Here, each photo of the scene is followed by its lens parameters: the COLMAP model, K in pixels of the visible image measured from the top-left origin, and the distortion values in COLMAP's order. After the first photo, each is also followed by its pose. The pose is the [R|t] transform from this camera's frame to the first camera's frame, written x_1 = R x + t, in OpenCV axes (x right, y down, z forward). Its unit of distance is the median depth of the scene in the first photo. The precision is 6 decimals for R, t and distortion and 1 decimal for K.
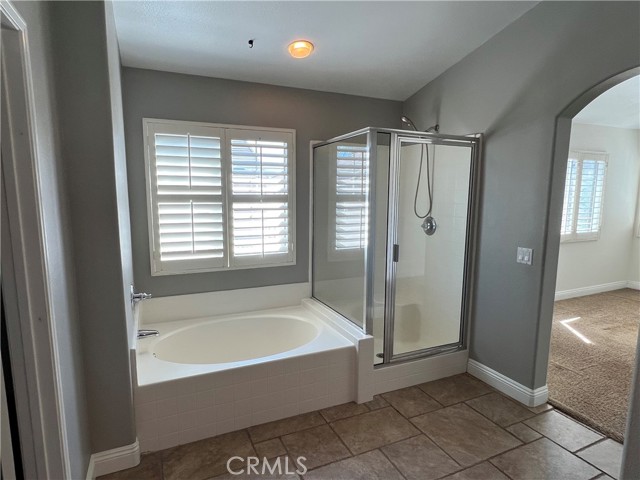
lens RADIAL K [[378.5, 0, 319.4], [0, 378.5, 243.7], [0, 0, 1]] dist [-0.004110, 0.002148]
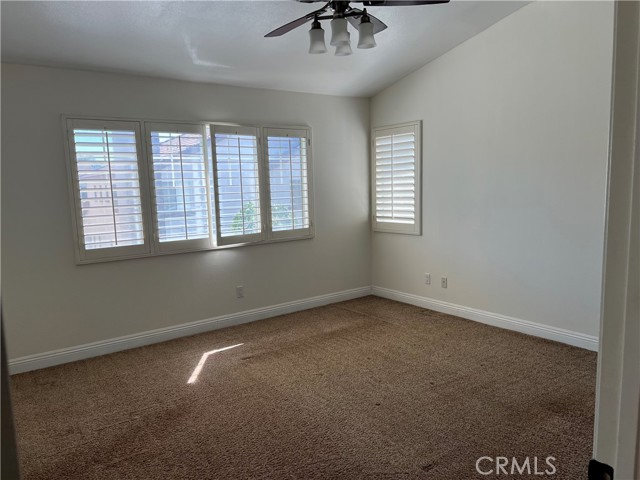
lens RADIAL K [[486.2, 0, 323.0], [0, 486.2, 243.1], [0, 0, 1]] dist [0.047178, -0.072641]
pose [[0.979809, -0.064362, 0.189293, 0.583868], [0.068792, 0.997487, -0.016923, 0.019222], [-0.187728, 0.029604, 0.981775, 0.006428]]
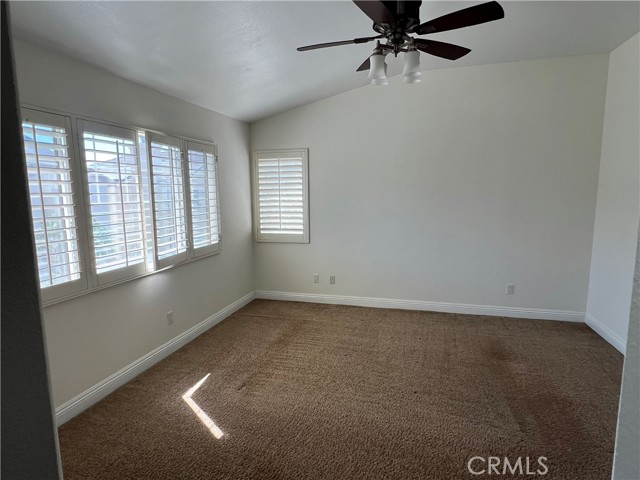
lens RADIAL K [[378.5, 0, 323.5], [0, 378.5, 238.3], [0, 0, 1]] dist [-0.004110, 0.002148]
pose [[0.635499, -0.111393, 0.764024, 0.274716], [0.123416, 0.991470, 0.041899, -0.047697], [-0.762174, 0.067666, 0.643826, 0.322941]]
